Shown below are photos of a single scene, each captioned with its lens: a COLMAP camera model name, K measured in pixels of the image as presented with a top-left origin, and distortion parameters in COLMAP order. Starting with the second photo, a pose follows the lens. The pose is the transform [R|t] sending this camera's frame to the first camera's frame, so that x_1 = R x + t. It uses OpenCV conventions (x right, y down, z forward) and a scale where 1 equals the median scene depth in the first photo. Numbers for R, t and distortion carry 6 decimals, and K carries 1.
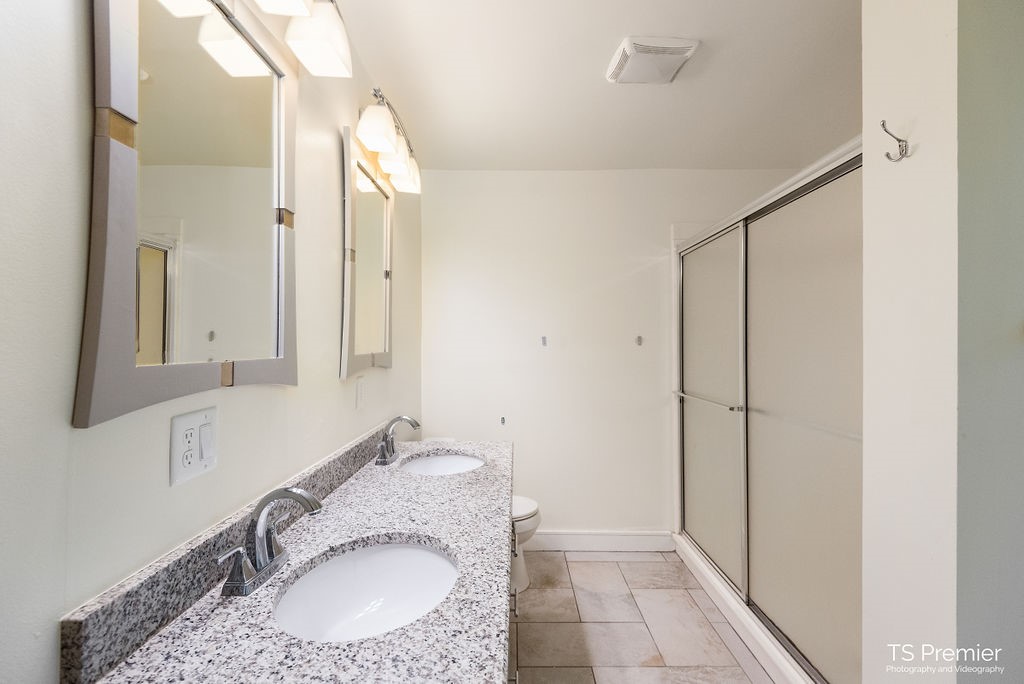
lens RADIAL K [[470.0, 0, 492.8], [0, 470.0, 344.6], [0, 0, 1]] dist [0.023401, -0.005428]
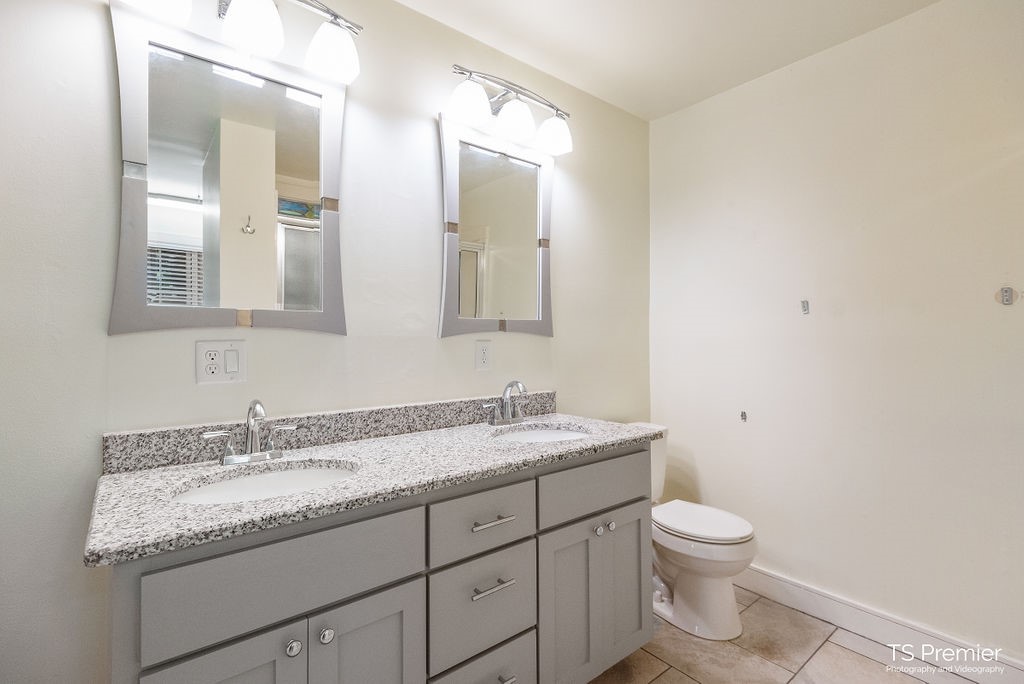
lens RADIAL K [[470.0, 0, 510.1], [0, 470.0, 337.2], [0, 0, 1]] dist [0.023401, -0.005428]
pose [[0.647715, 0.000226, -0.761882, 1.222829], [-0.004200, 0.999986, -0.003274, 0.139665], [0.761871, 0.005321, 0.647707, 0.761881]]
